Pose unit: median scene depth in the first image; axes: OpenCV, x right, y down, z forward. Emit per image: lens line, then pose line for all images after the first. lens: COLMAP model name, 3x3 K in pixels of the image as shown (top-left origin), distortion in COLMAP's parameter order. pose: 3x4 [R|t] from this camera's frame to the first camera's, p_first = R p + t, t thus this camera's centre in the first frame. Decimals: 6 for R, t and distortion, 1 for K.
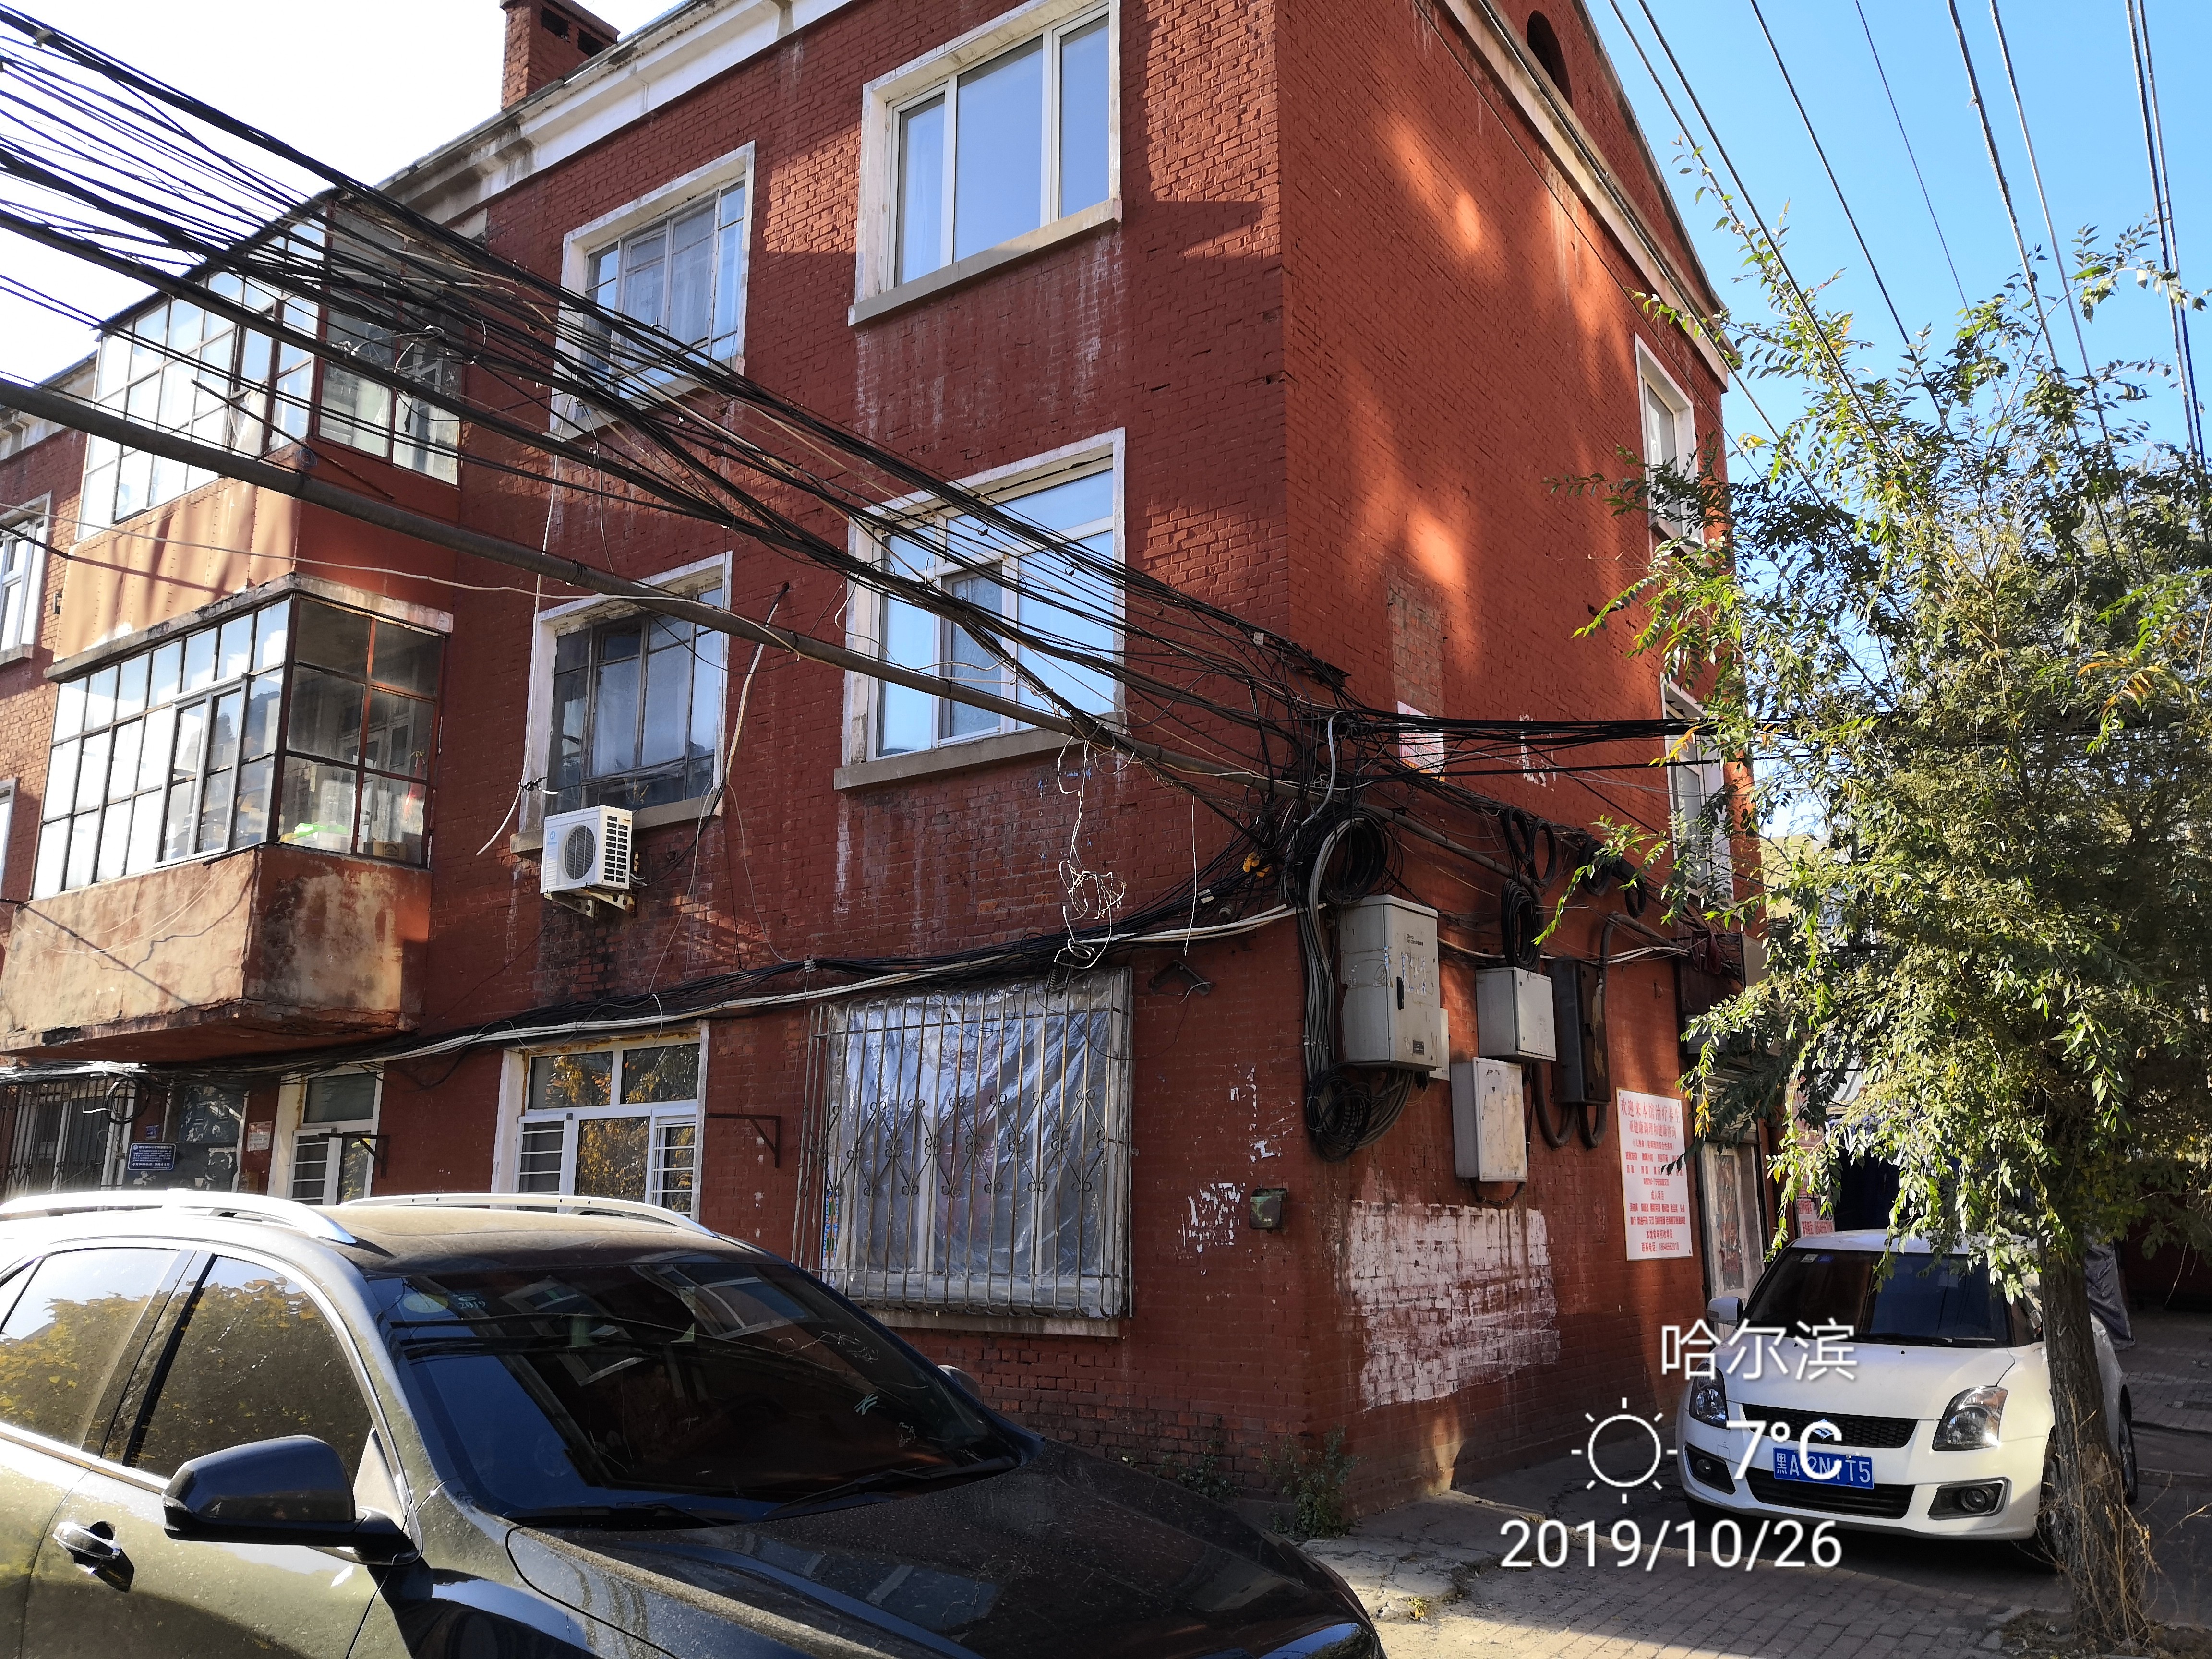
lens RADIAL K [[1727.9, 0, 1106.6], [0, 1727.9, 827.3], [0, 0, 1]] dist [-0.001214, 0.000266]
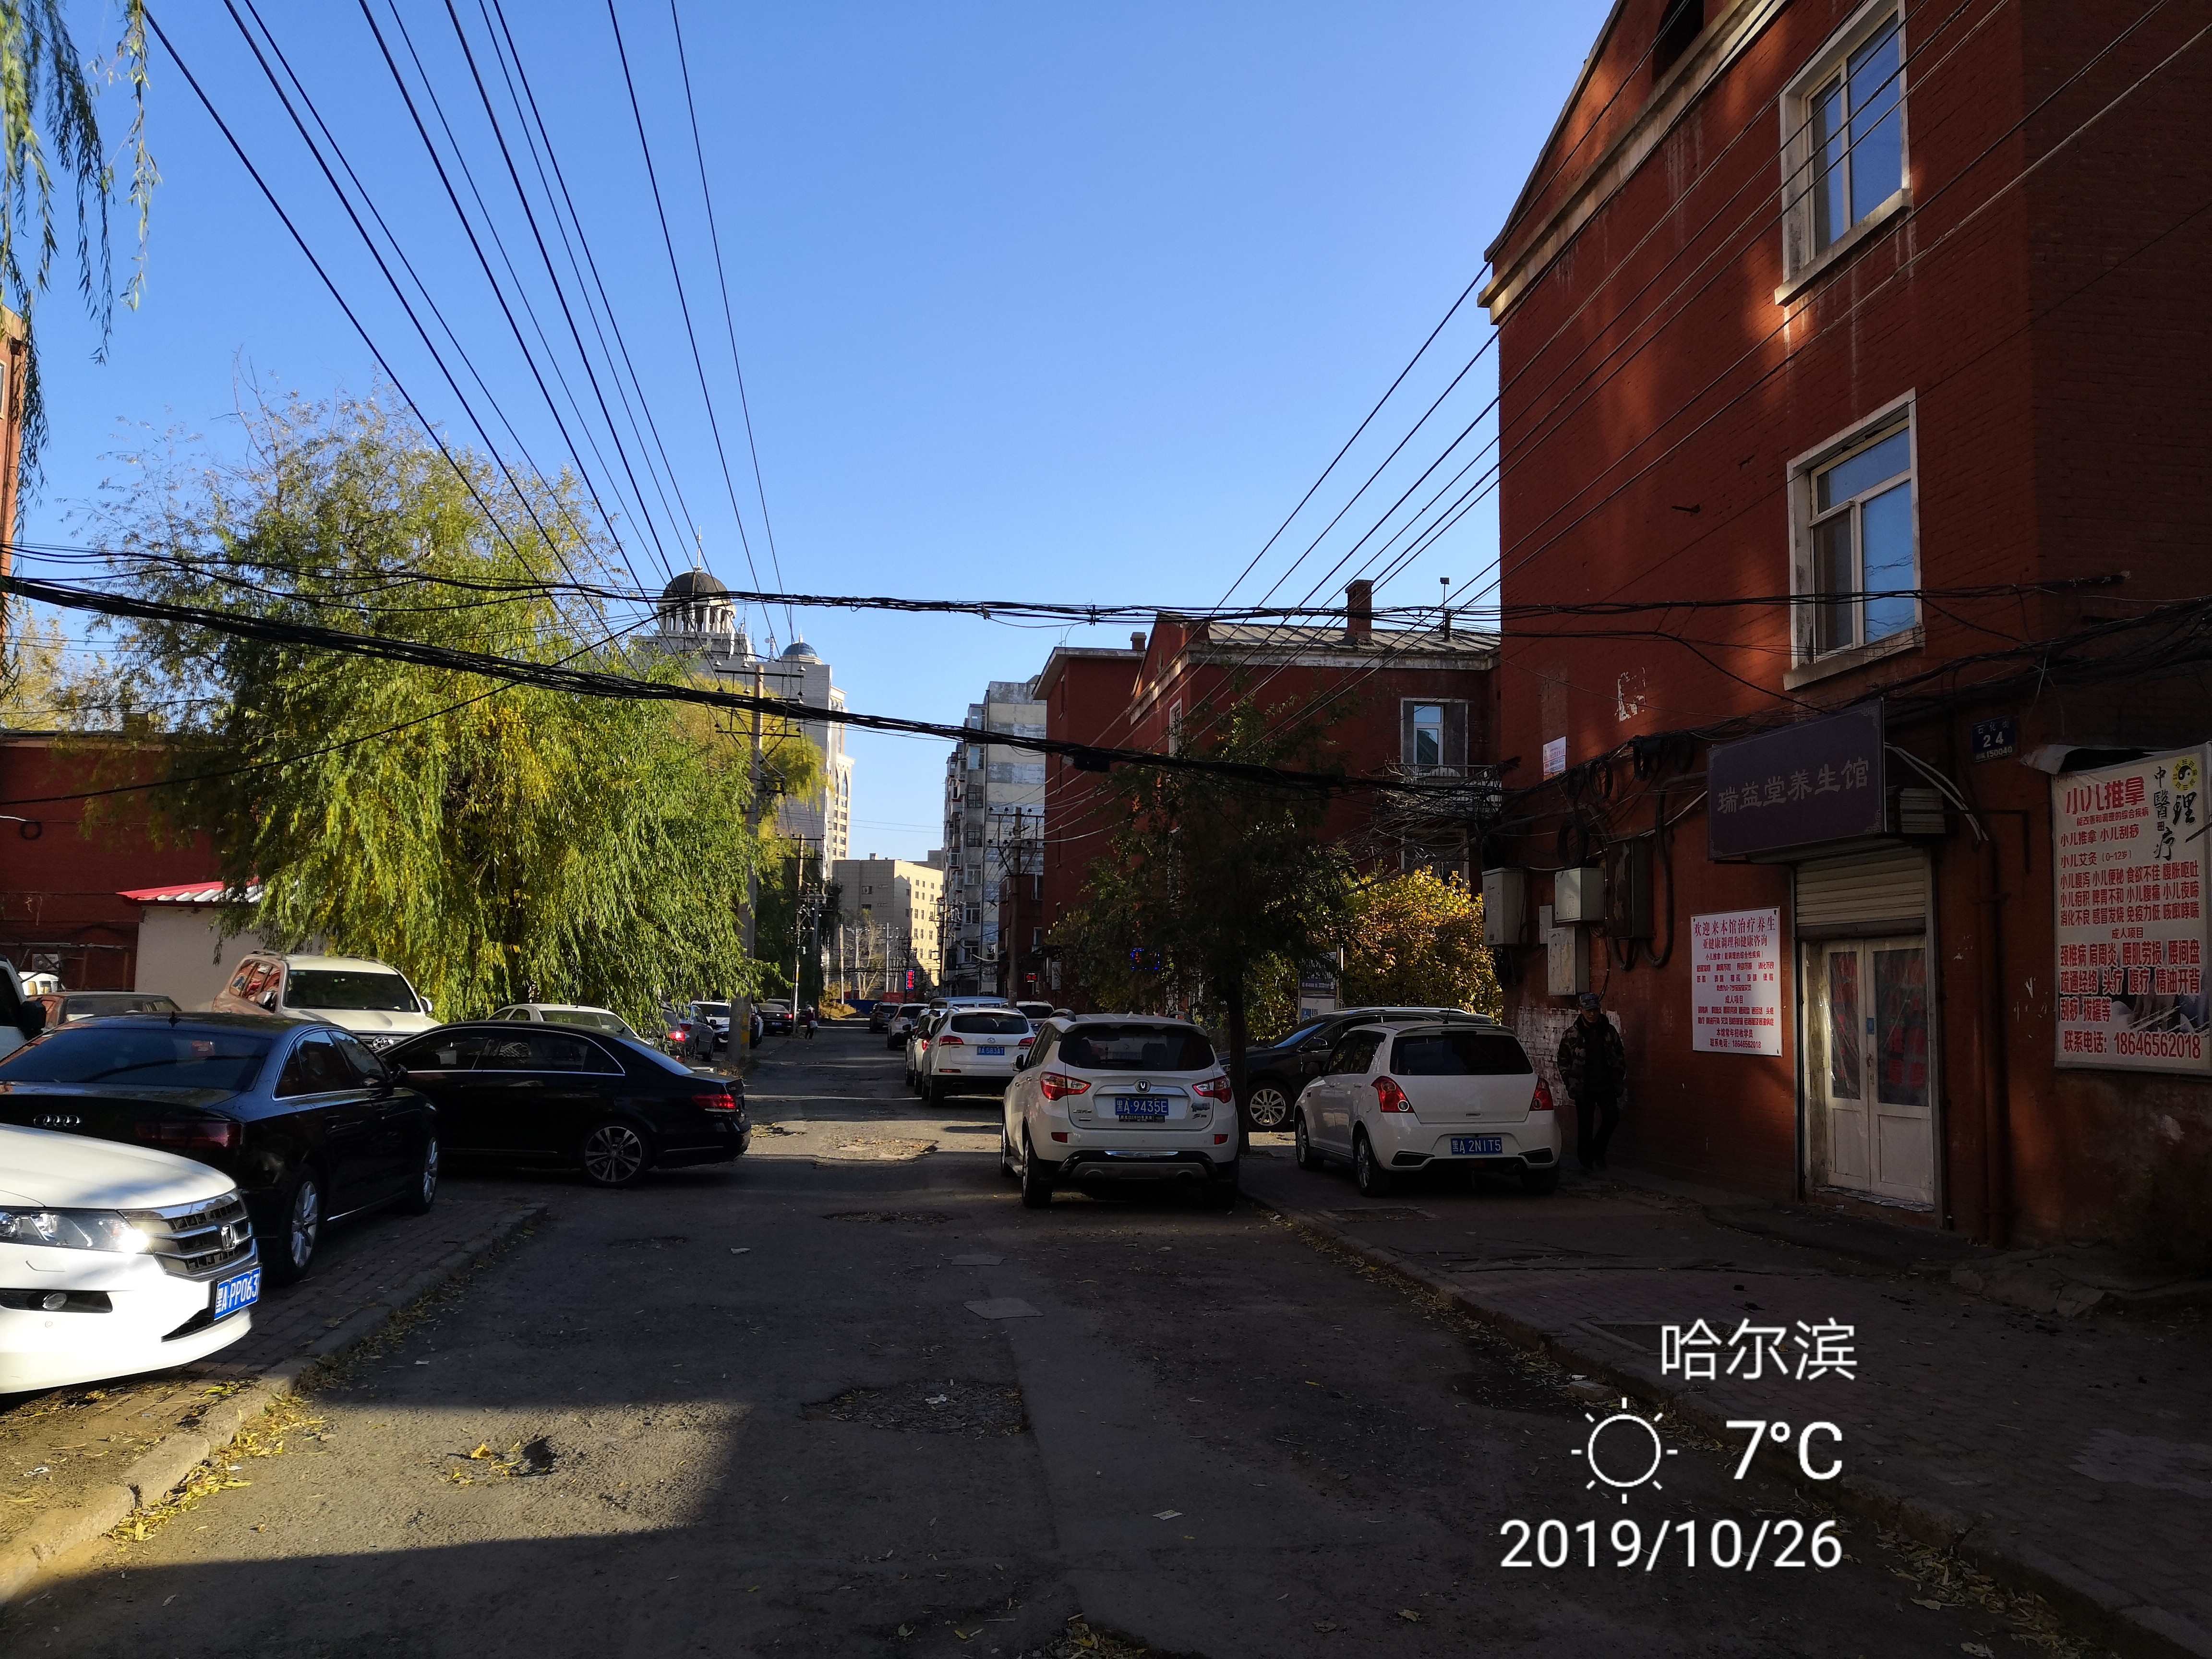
lens RADIAL K [[1727.9, 0, 1106.0], [0, 1727.9, 832.2], [0, 0, 1]] dist [-0.001214, 0.000266]
pose [[-0.725871, -0.084821, -0.682581, 1.445389], [0.129939, 0.957589, -0.257175, 0.356295], [0.675446, -0.275370, -0.684065, 1.573463]]
